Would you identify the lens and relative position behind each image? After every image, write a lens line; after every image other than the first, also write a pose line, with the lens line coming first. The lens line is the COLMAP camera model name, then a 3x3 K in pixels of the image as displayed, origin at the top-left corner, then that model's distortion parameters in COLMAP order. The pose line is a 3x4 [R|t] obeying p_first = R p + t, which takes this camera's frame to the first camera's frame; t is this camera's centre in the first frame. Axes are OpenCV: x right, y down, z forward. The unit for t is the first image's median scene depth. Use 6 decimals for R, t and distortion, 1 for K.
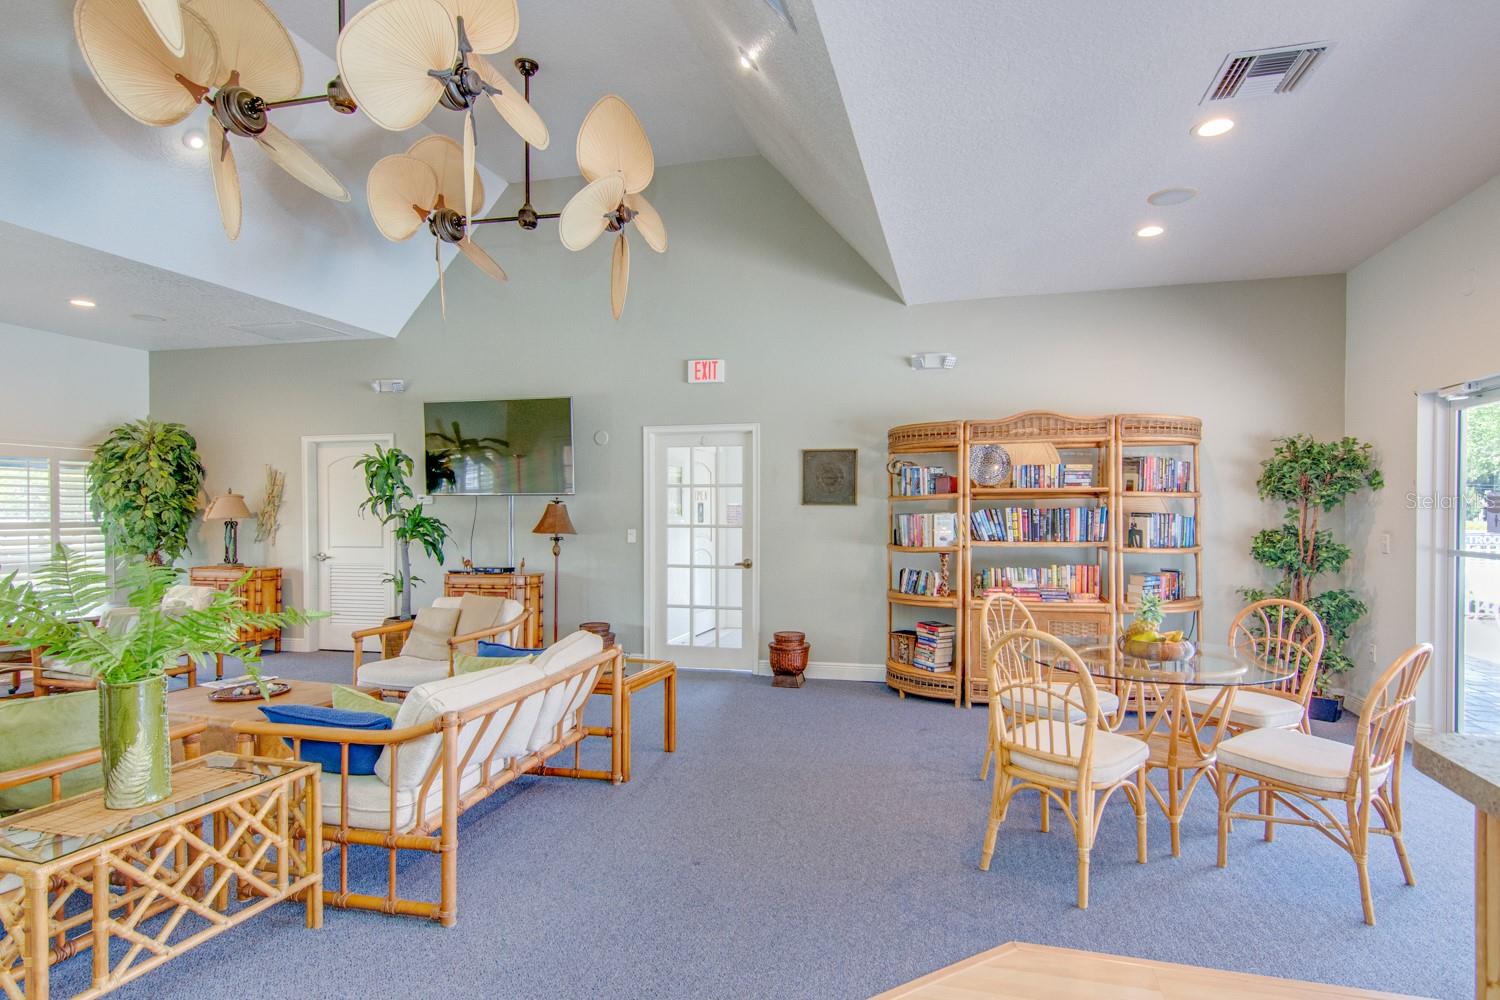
lens RADIAL K [[737.9, 0, 752.1], [0, 737.9, 517.9], [0, 0, 1]] dist [-0.000008, -0.000056]
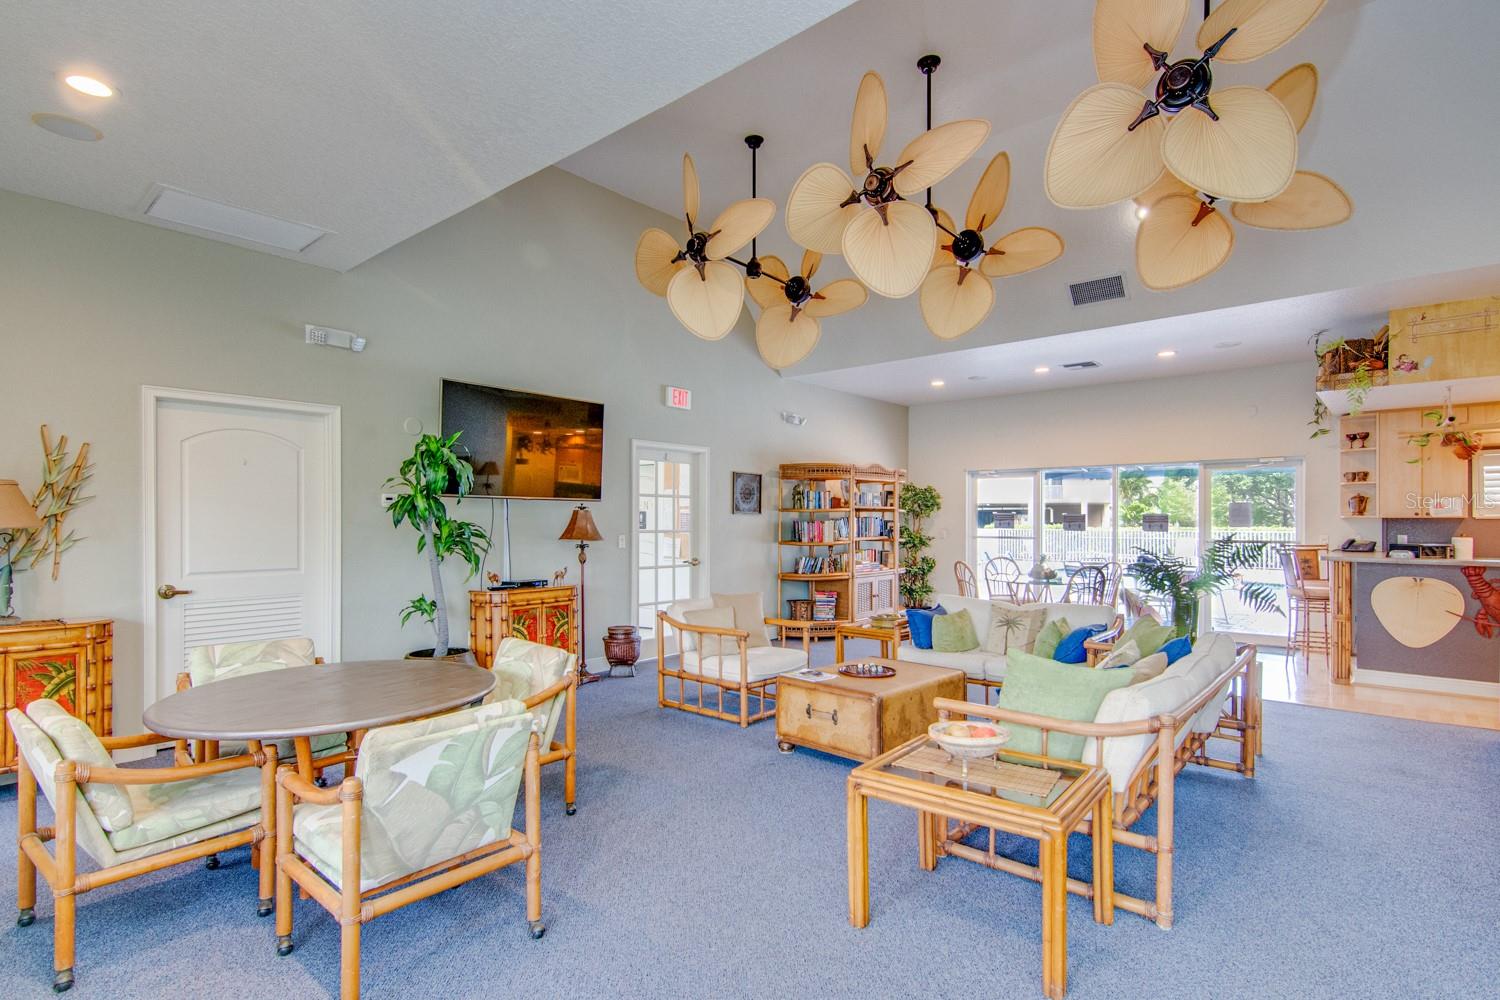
lens RADIAL K [[737.9, 0, 752.1], [0, 737.9, 517.9], [0, 0, 1]] dist [-0.000008, -0.000056]
pose [[0.445075, 0.005439, 0.895477, -1.043698], [0.006496, 0.999936, -0.009302, 0.001801], [-0.895470, 0.009957, 0.445011, 0.375468]]
